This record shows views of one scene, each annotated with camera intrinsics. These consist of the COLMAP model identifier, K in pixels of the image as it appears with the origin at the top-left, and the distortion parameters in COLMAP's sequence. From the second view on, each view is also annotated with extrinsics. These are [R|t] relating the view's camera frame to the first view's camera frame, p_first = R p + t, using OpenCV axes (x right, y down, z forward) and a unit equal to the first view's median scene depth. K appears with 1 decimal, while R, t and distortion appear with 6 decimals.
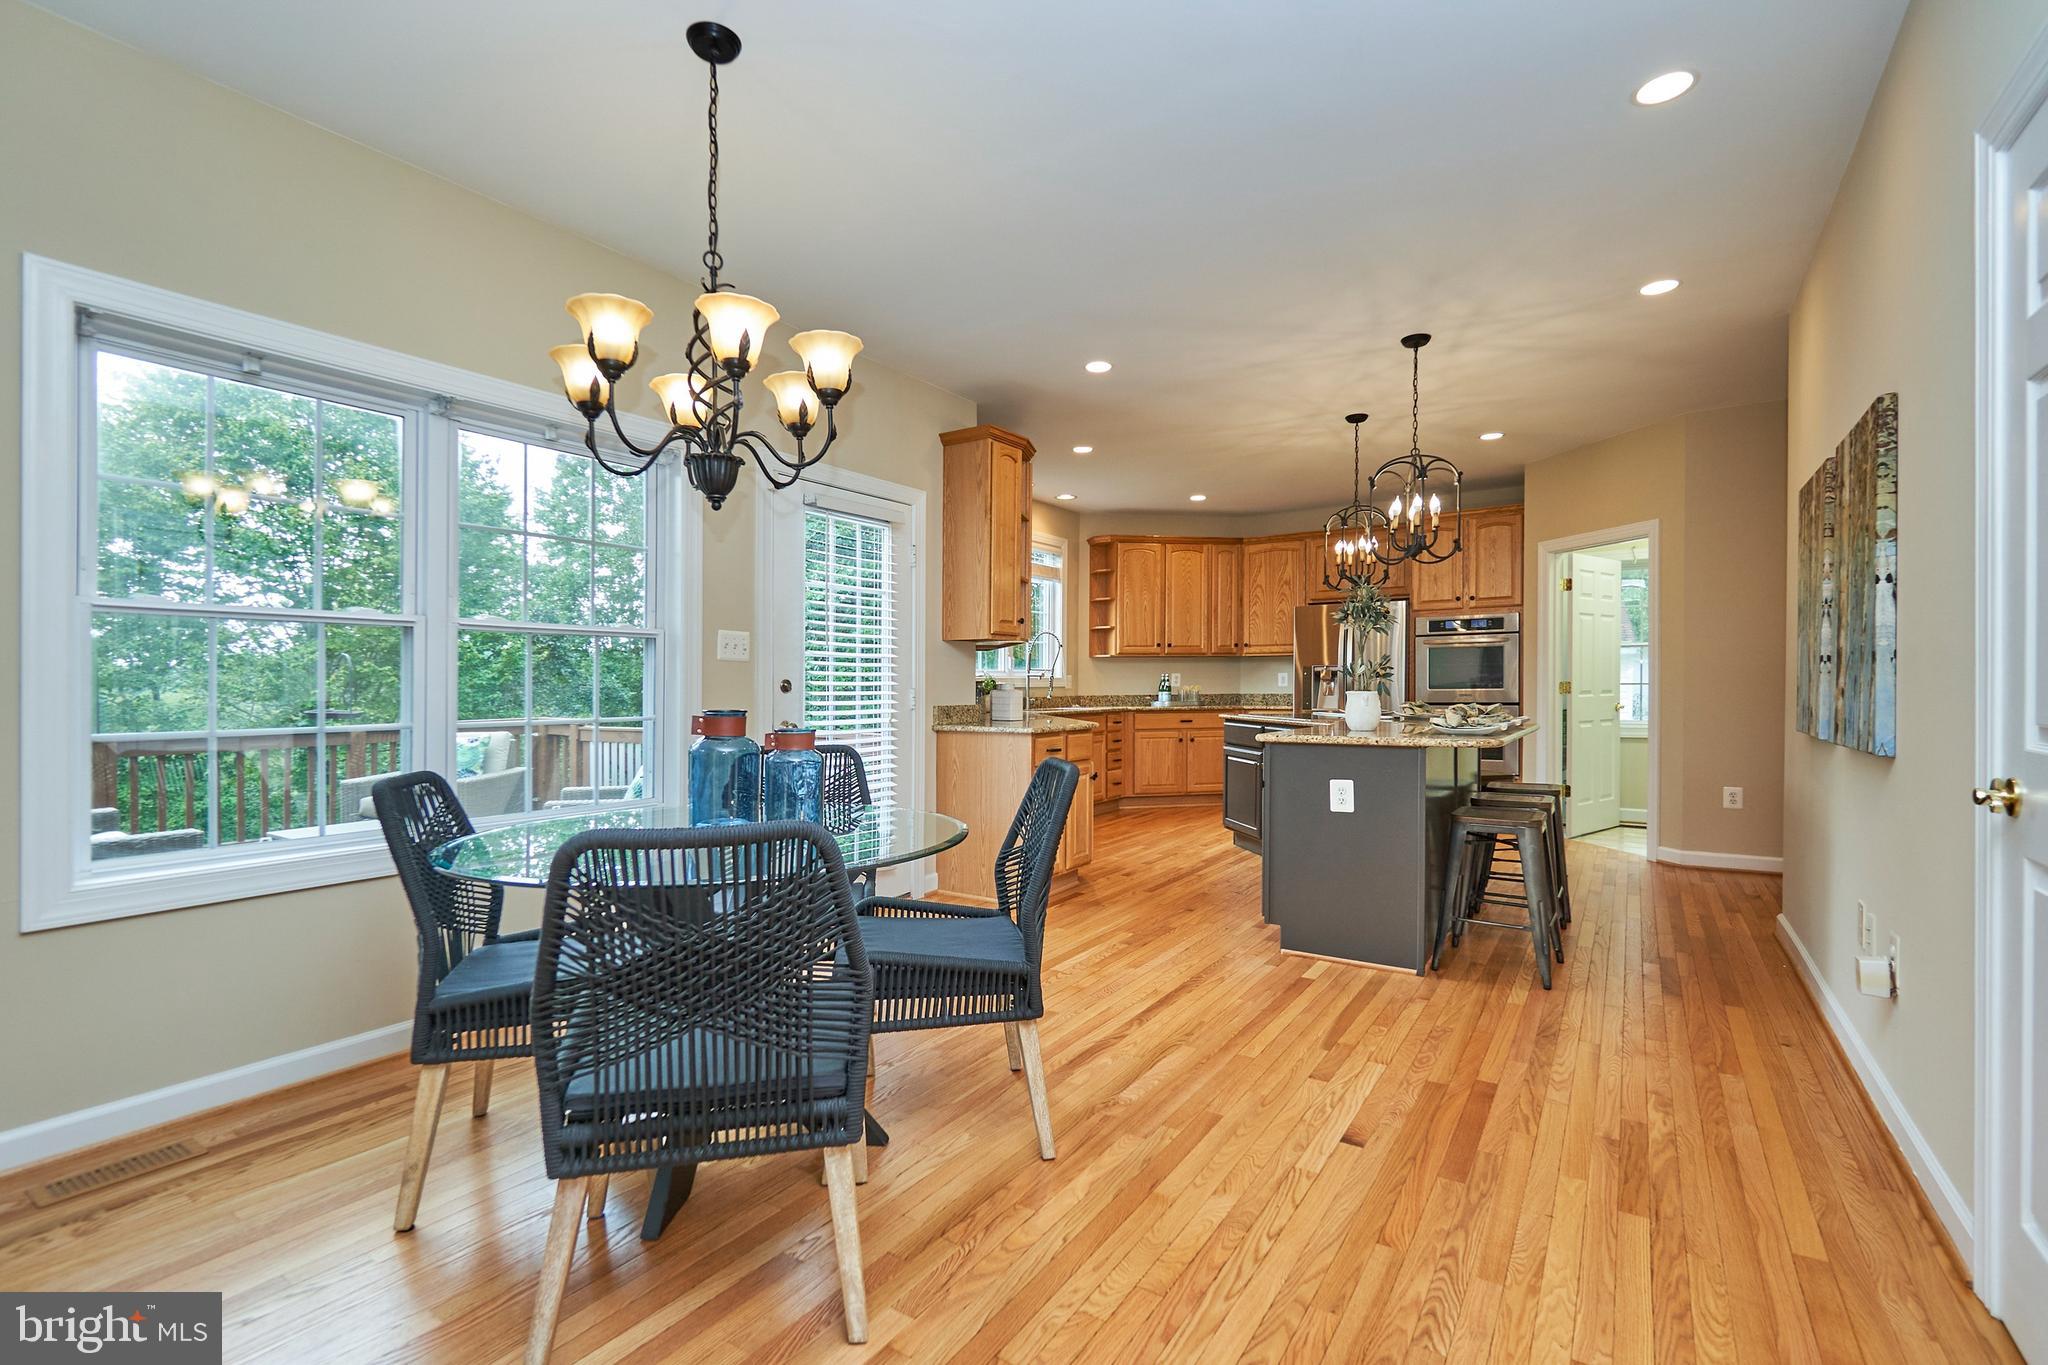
lens RADIAL K [[908.4, 0, 1019.4], [0, 908.4, 701.1], [0, 0, 1]] dist [0.003001, -0.001808]
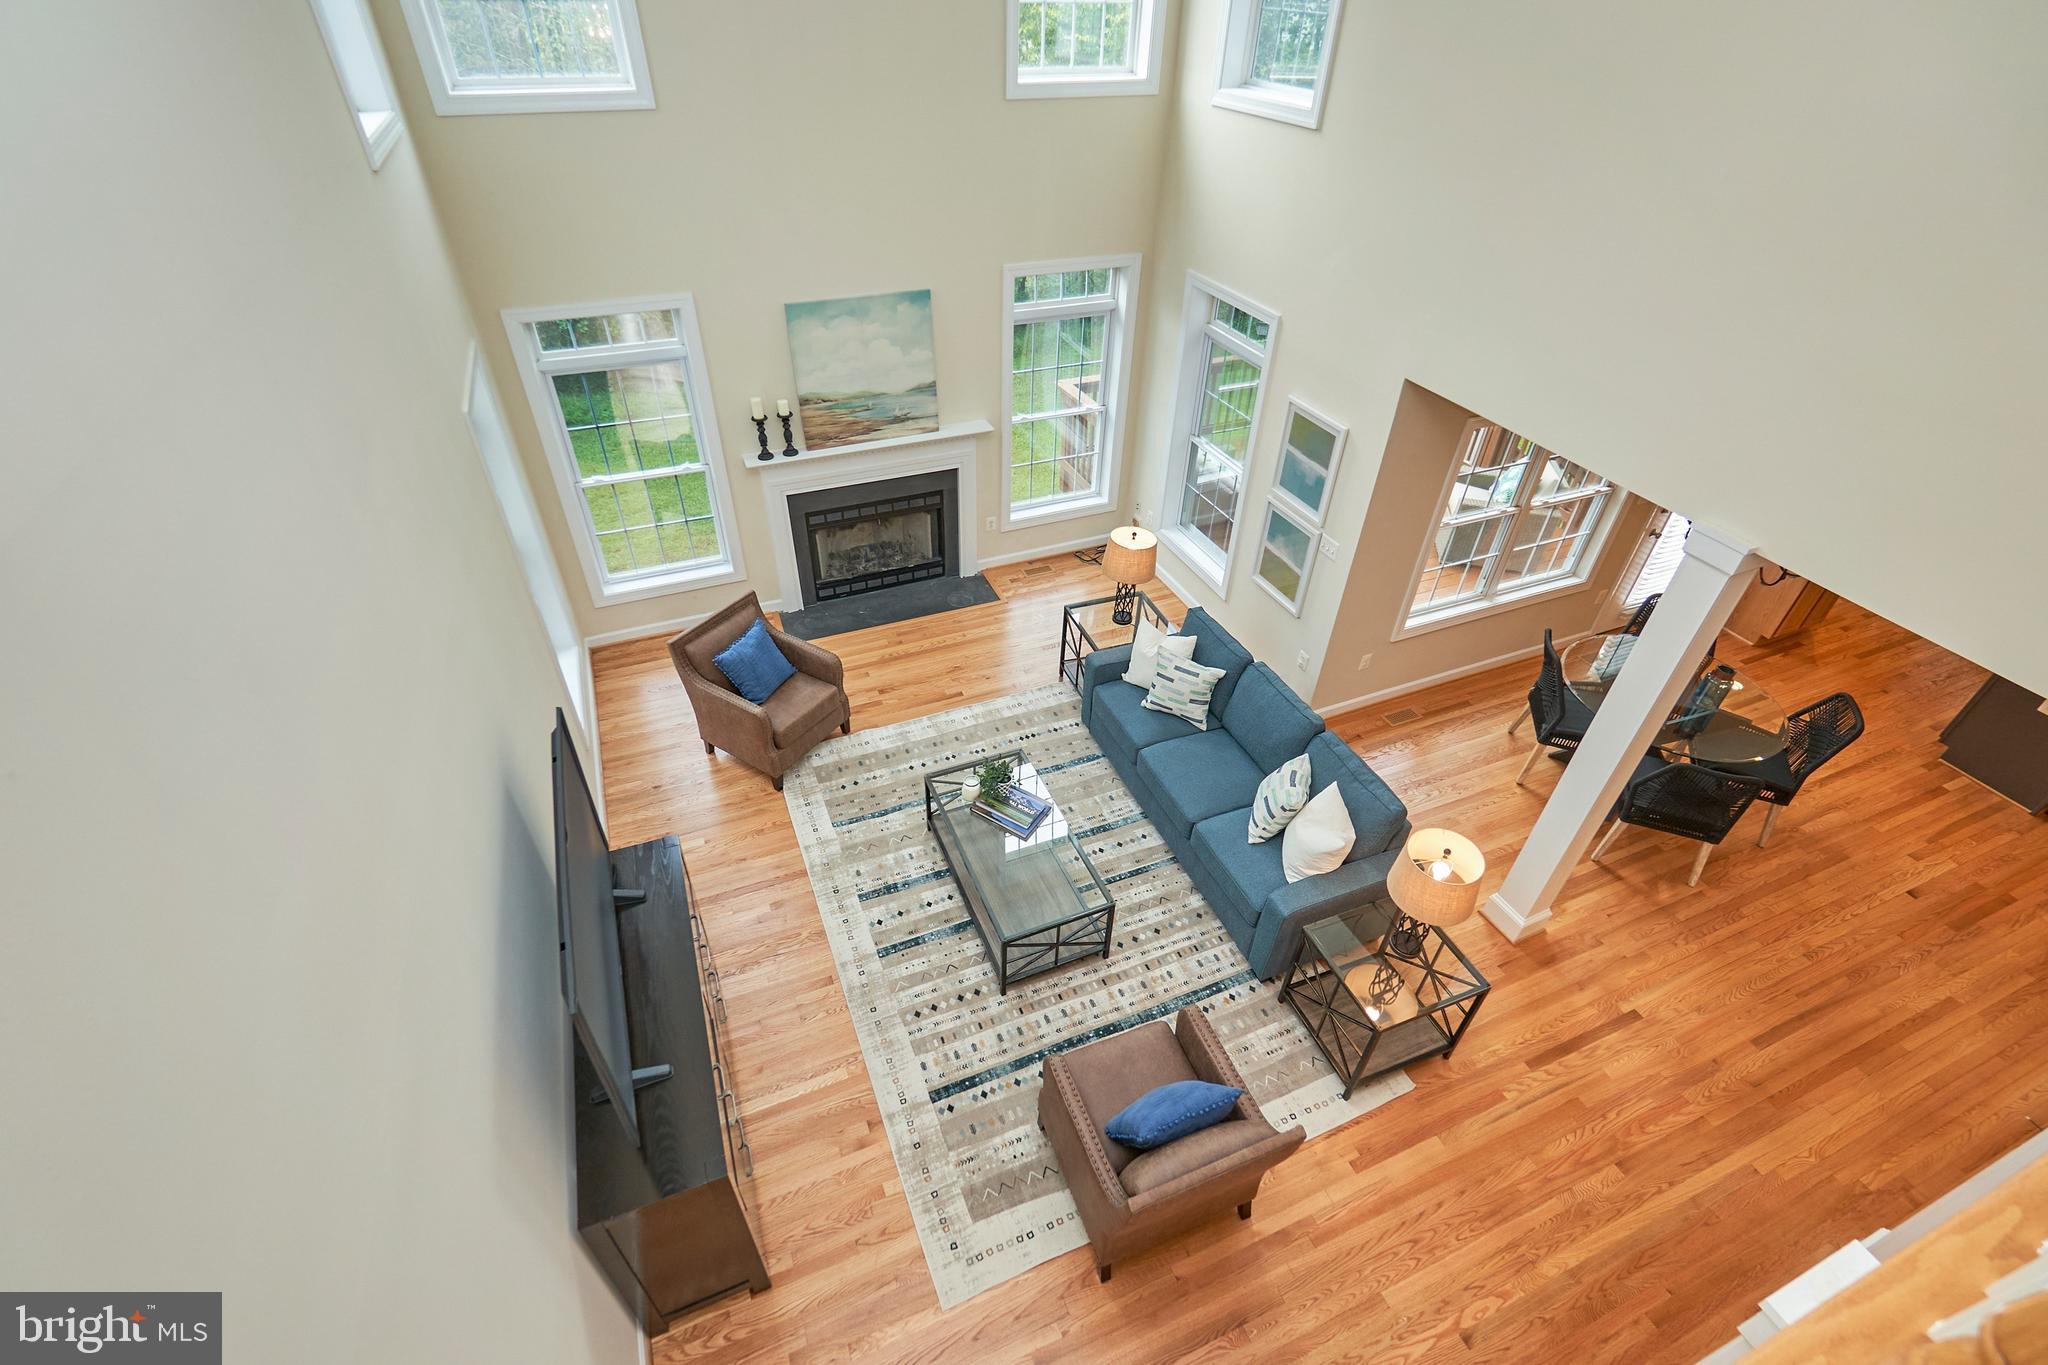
lens RADIAL K [[908.4, 0, 1016.8], [0, 908.4, 678.1], [0, 0, 1]] dist [0.003001, -0.001808]
pose [[0.834447, 0.356477, -0.420265, -0.221976], [-0.034739, 0.795117, 0.605460, -0.371556], [0.549992, -0.490624, 0.675867, -0.454800]]
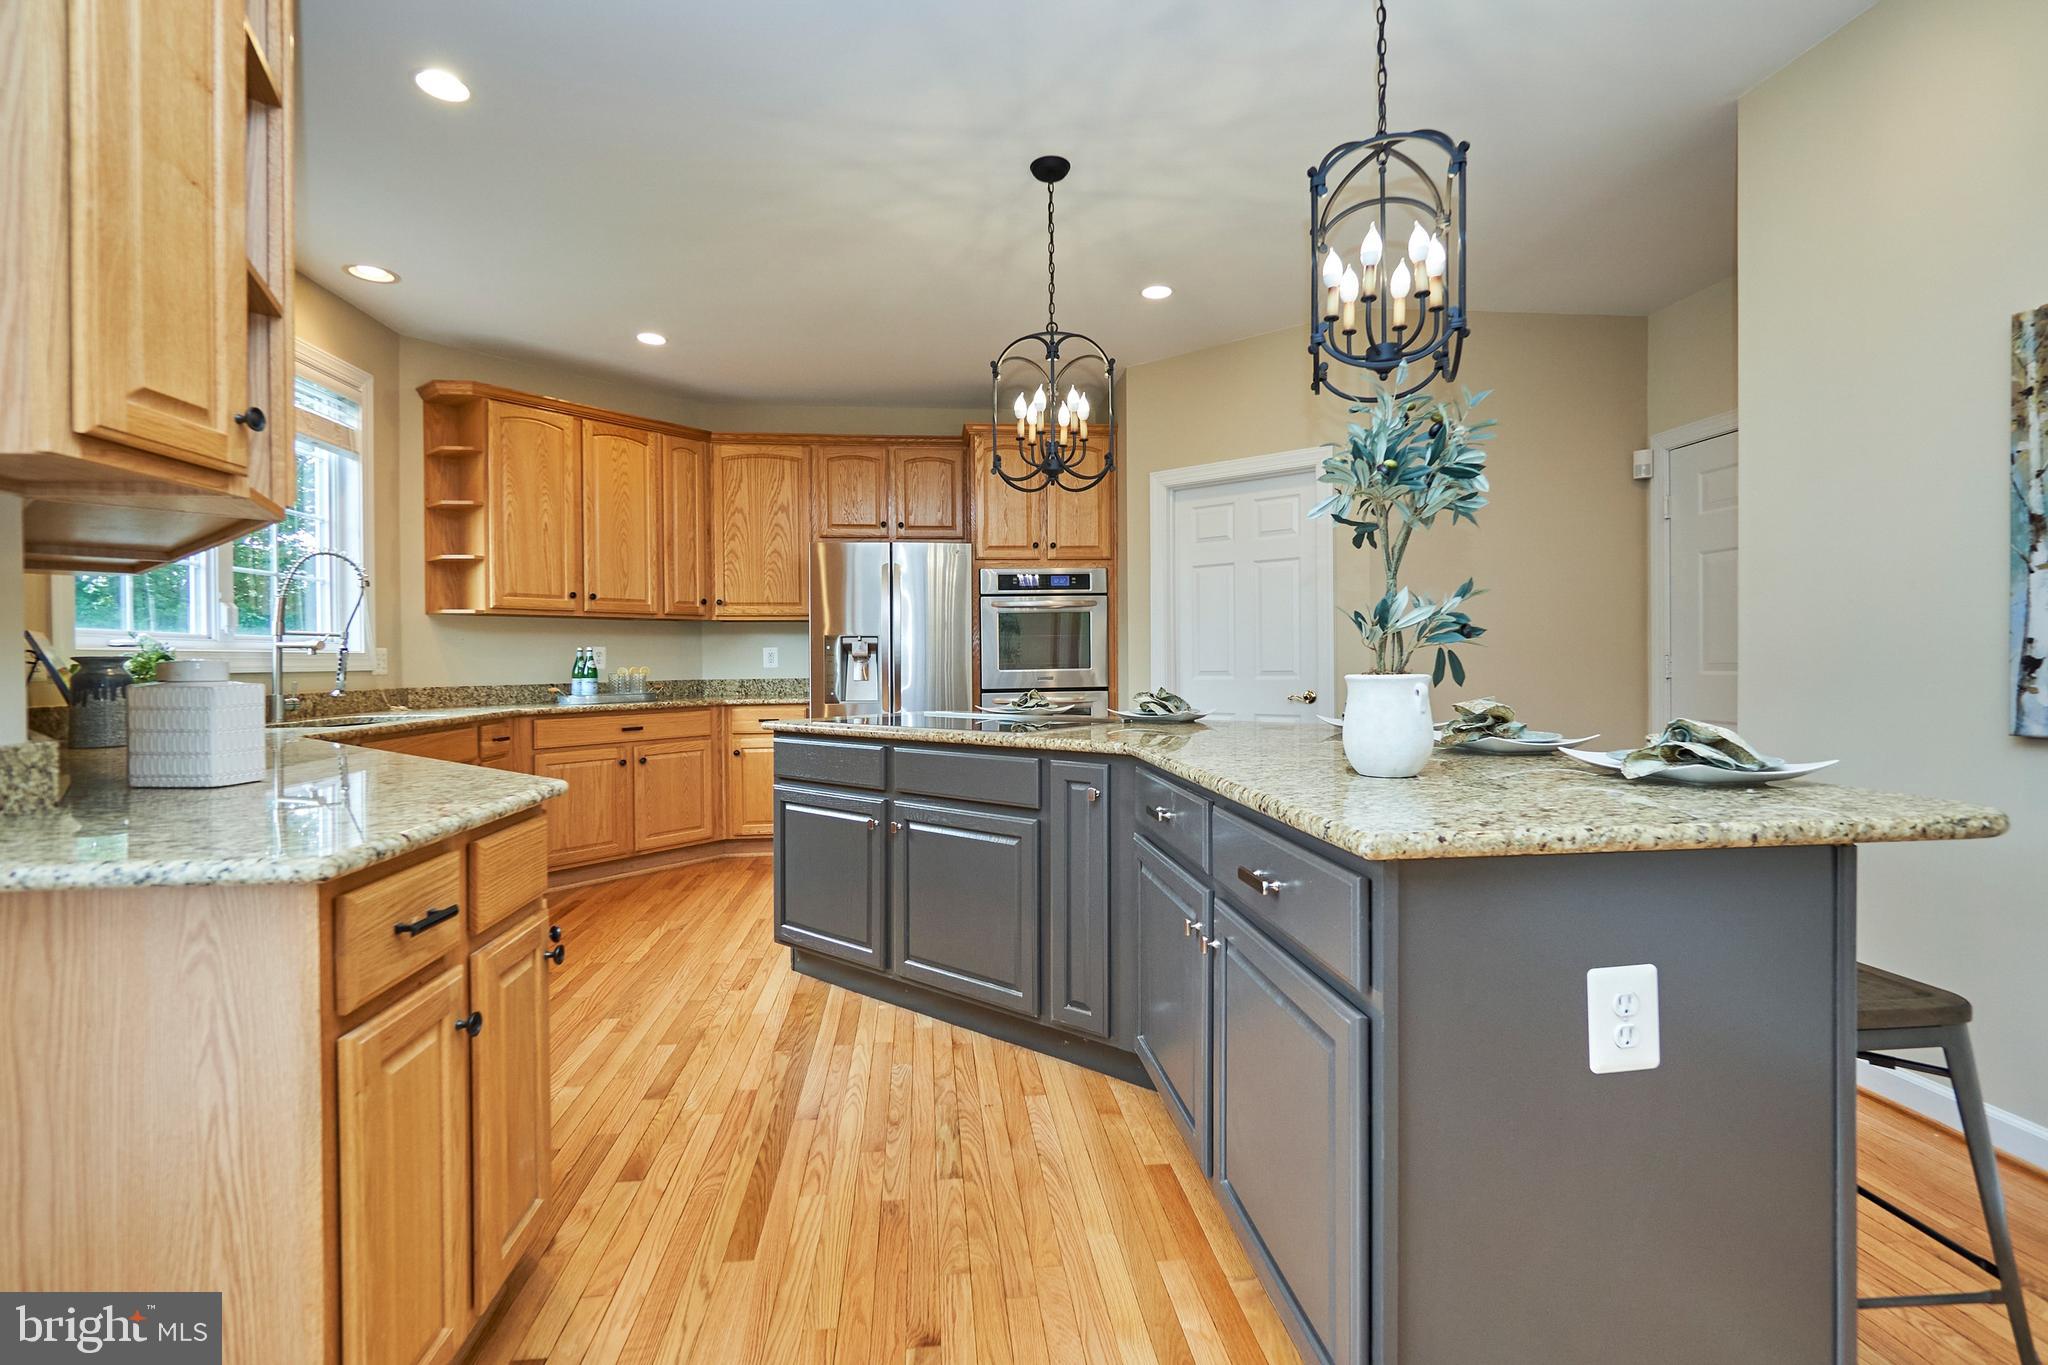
lens RADIAL K [[908.4, 0, 1009.2], [0, 908.4, 679.2], [0, 0, 1]] dist [0.003001, -0.001808]
pose [[0.770451, -0.015071, 0.637322, 0.001360], [0.017782, 0.999840, 0.002147, -0.006579], [-0.637252, 0.009679, 0.770595, 0.420012]]
